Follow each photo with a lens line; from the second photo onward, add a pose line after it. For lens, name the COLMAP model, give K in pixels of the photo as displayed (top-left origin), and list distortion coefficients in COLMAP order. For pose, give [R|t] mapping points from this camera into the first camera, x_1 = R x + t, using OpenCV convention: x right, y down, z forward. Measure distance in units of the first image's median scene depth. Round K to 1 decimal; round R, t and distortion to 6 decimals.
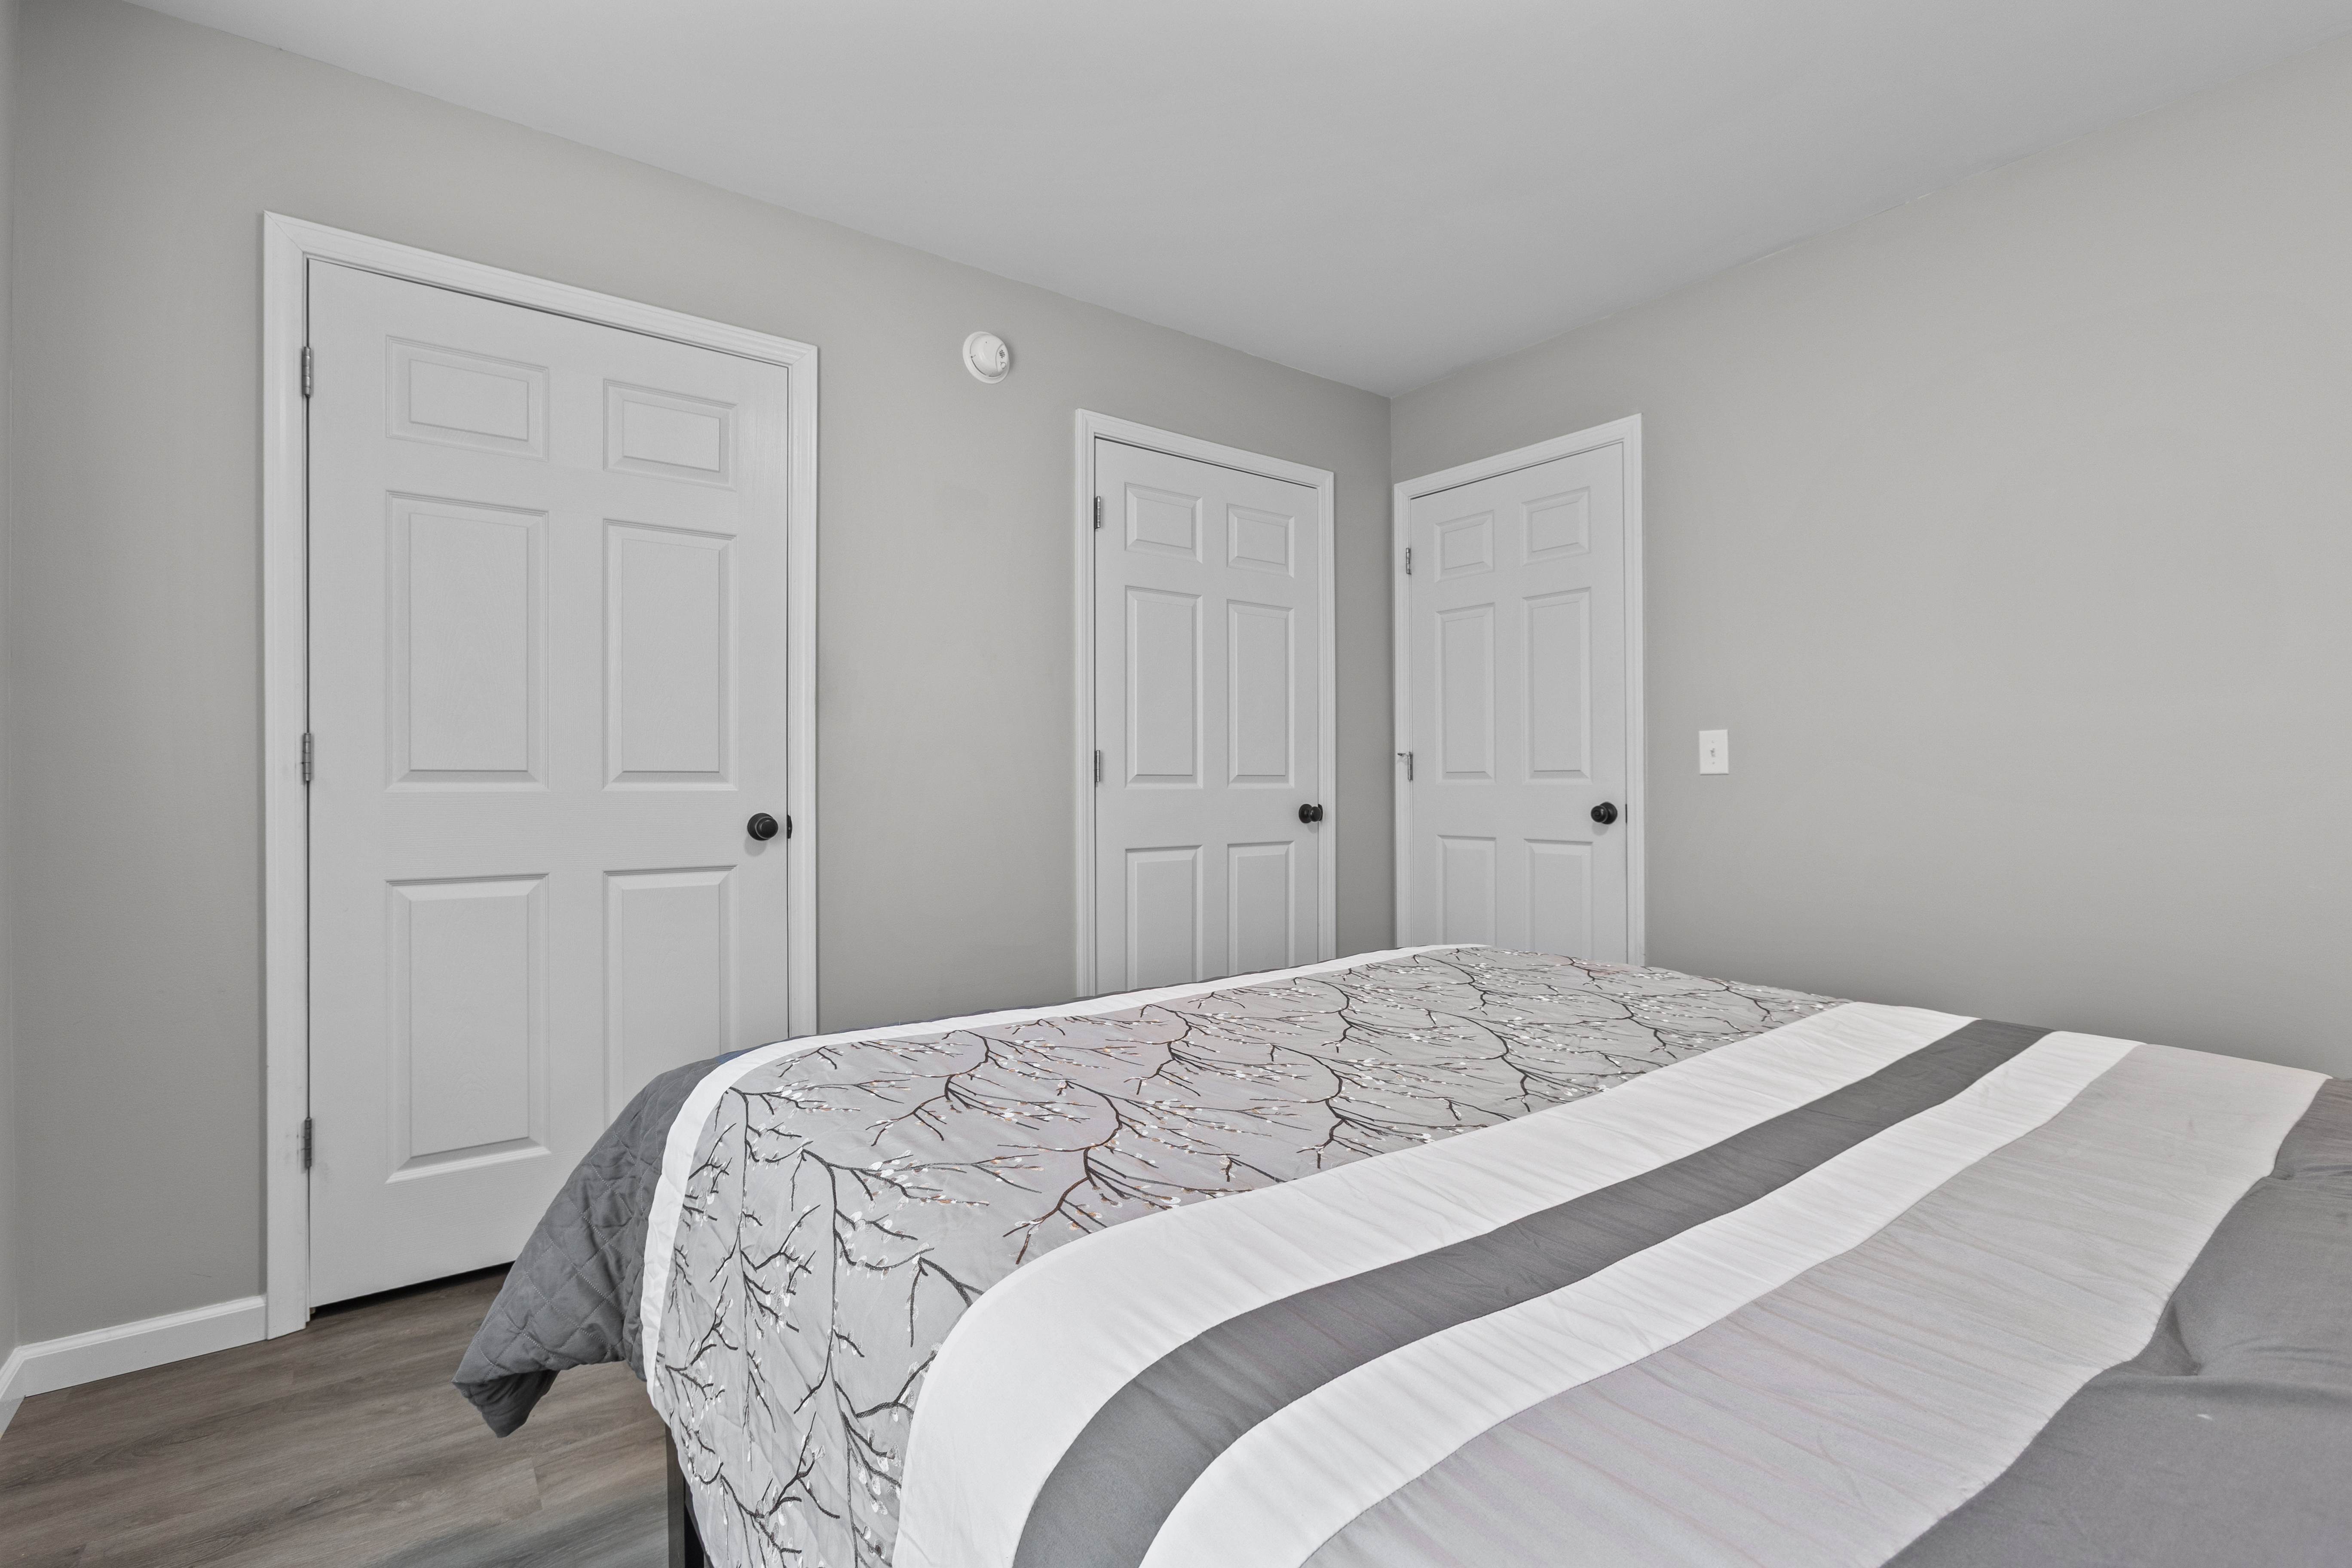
lens RADIAL K [[1053.7, 0, 1182.3], [0, 1053.7, 789.4], [0, 0, 1]] dist [-0.012291, 0.005605]
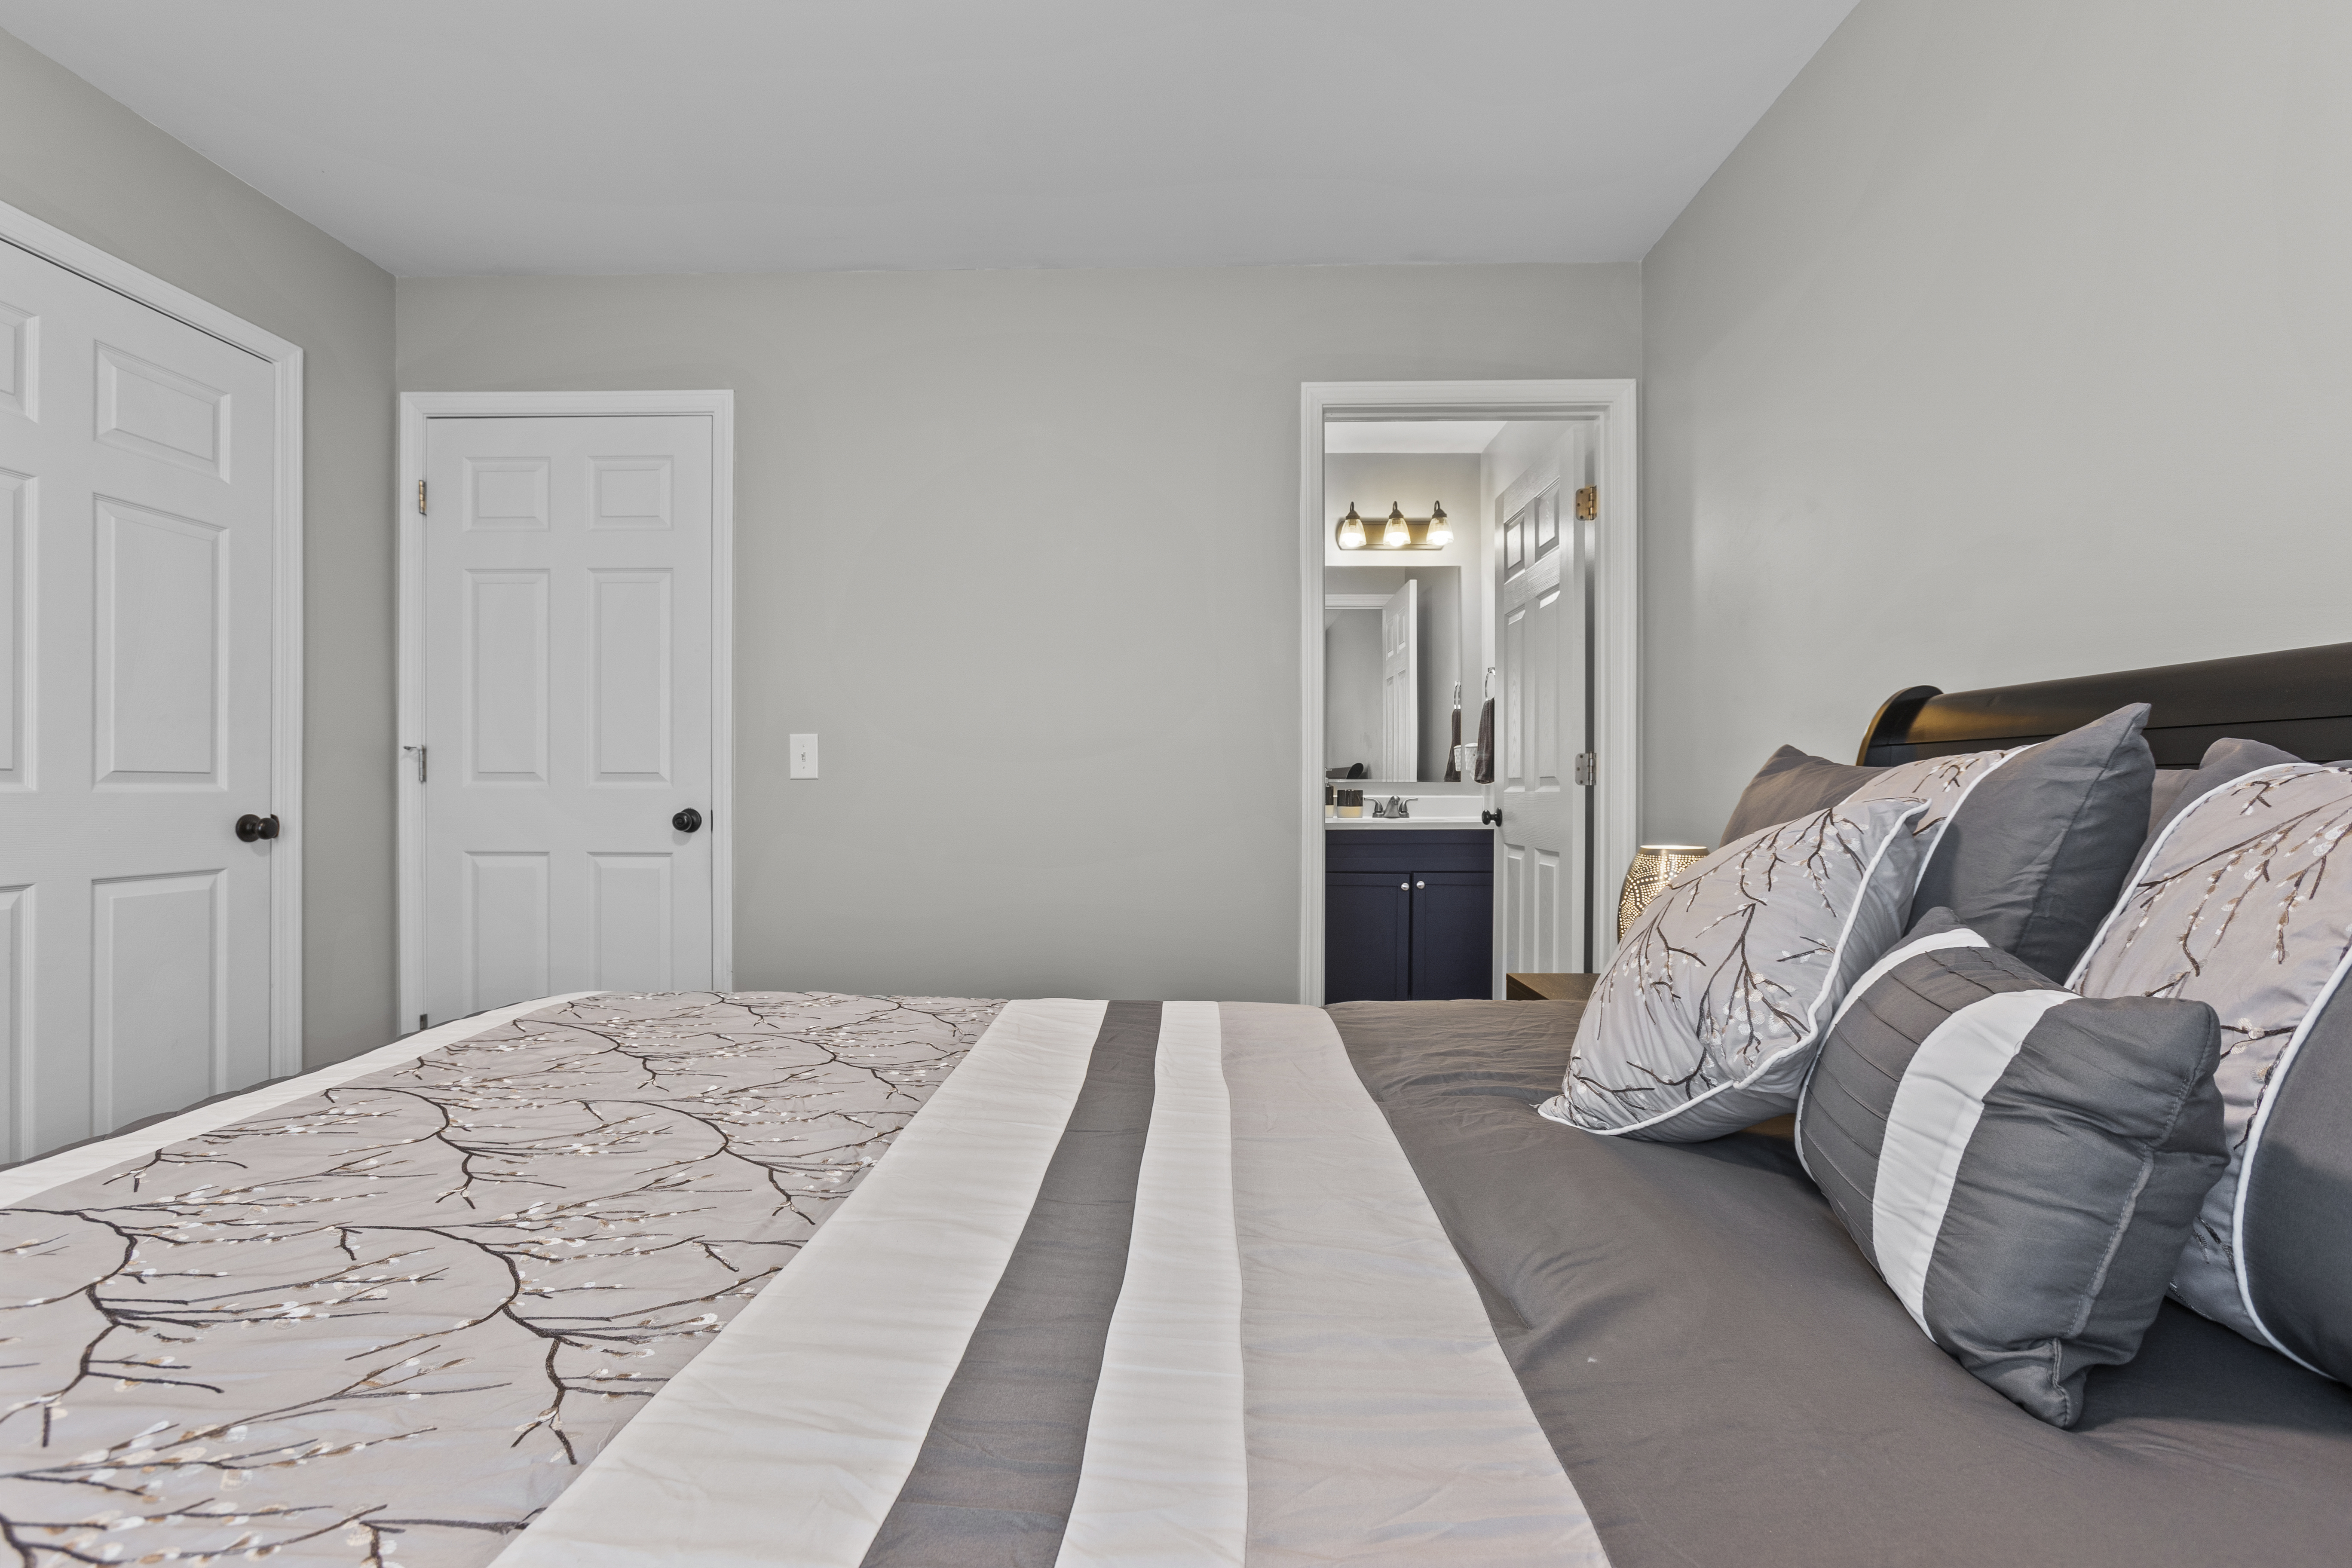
lens RADIAL K [[1053.7, 0, 1181.0], [0, 1053.7, 791.2], [0, 0, 1]] dist [-0.012291, 0.005605]
pose [[0.637627, 0.003948, 0.770335, -0.053647], [-0.001489, 0.999991, -0.003892, 0.000647], [-0.770344, 0.001335, 0.637627, 0.214972]]
